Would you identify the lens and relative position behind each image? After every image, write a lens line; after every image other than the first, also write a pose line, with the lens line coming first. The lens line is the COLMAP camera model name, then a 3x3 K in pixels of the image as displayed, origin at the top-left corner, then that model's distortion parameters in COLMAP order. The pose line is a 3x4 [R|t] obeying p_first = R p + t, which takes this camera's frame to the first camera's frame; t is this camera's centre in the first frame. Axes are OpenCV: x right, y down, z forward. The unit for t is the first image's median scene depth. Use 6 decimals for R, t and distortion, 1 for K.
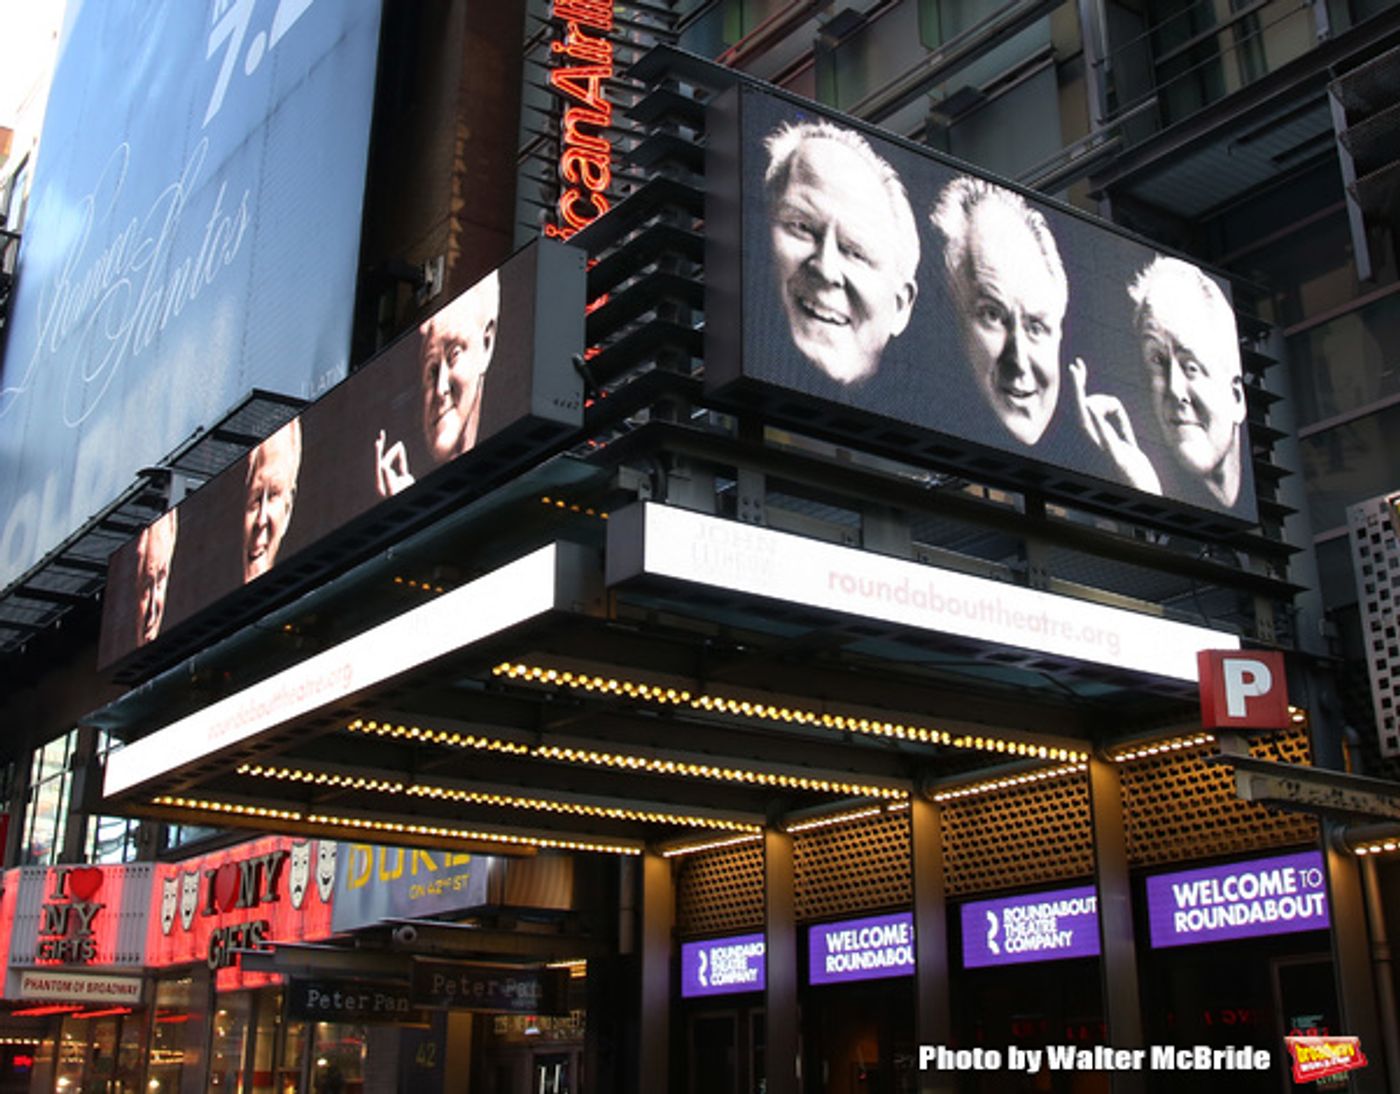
lens RADIAL K [[1783.6, 0, 728.1], [0, 1783.6, 341.2], [0, 0, 1]] dist [-0.129985, 0.095699]
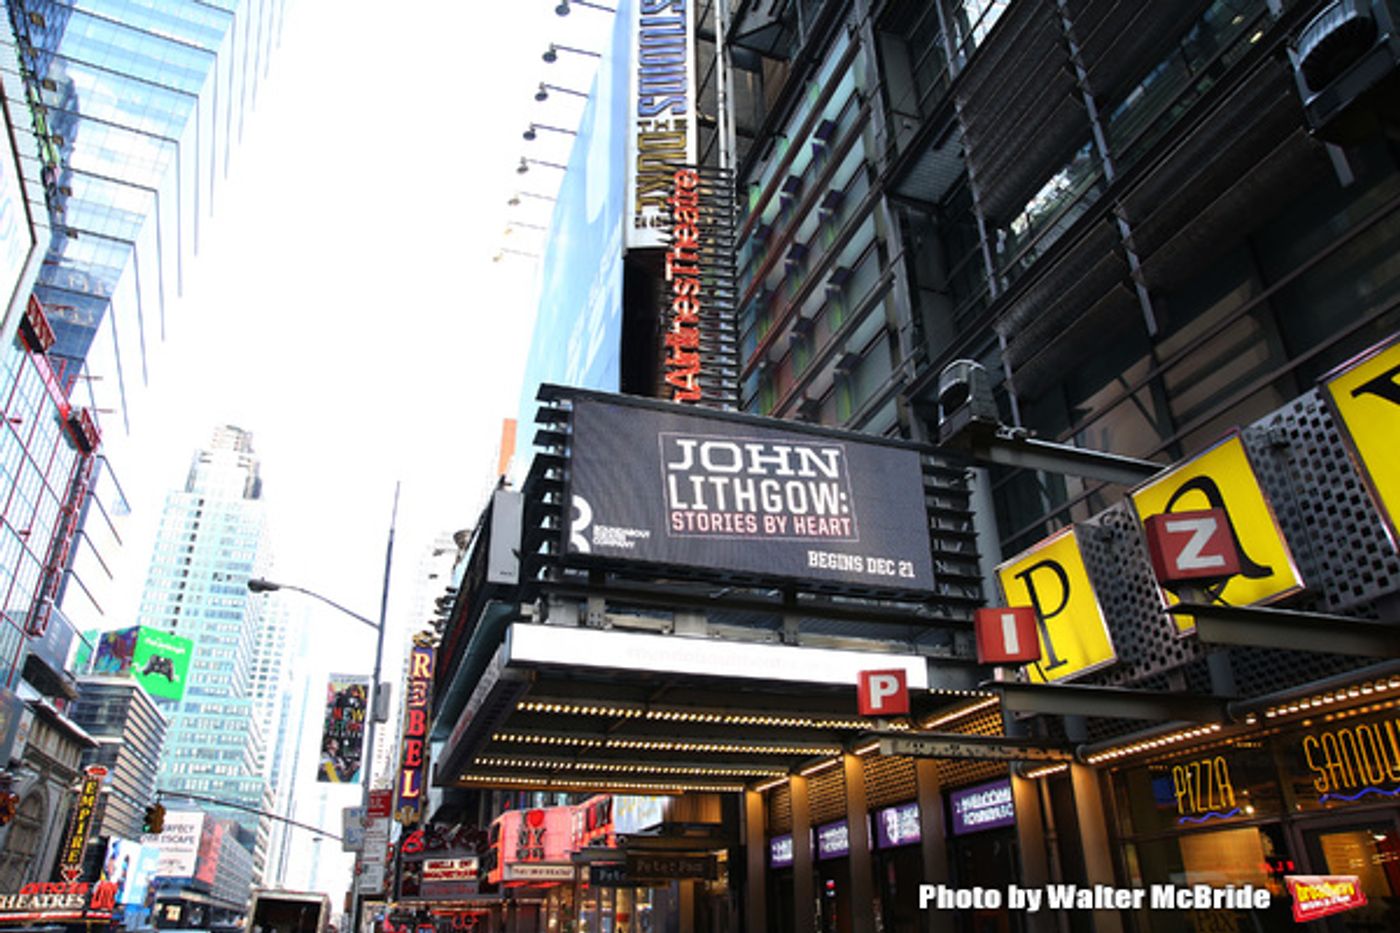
lens RADIAL K [[988.7, 0, 701.1], [0, 988.7, 459.5], [0, 0, 1]] dist [-0.101965, 0.003836]
pose [[0.953505, -0.140563, -0.266589, 0.290103], [0.130838, 0.989933, -0.053991, -0.002109], [0.271494, 0.016601, 0.962297, 0.003171]]
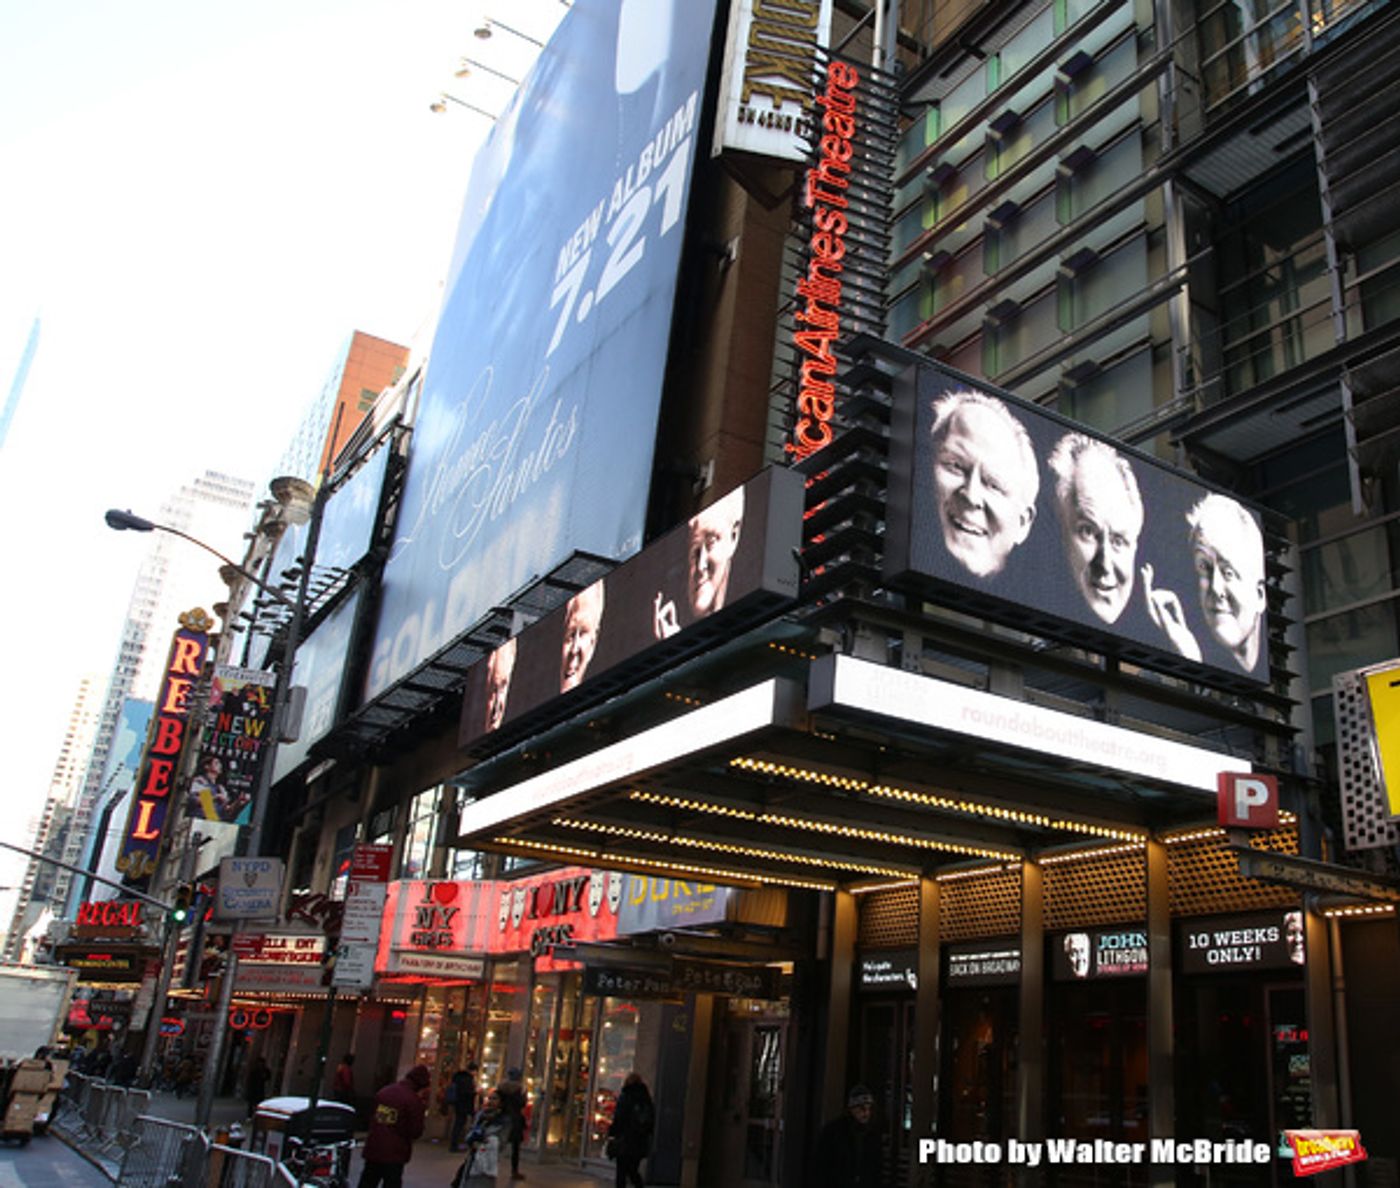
lens RADIAL K [[1290.1, 0, 919.2], [0, 1290.1, 590.4], [0, 0, 1]] dist [-0.121200, 0.078864]
pose [[0.999037, 0.043852, -0.001125, 0.012136], [-0.043727, 0.997589, 0.053891, -0.012922], [0.003486, -0.053790, 0.998546, -0.026819]]
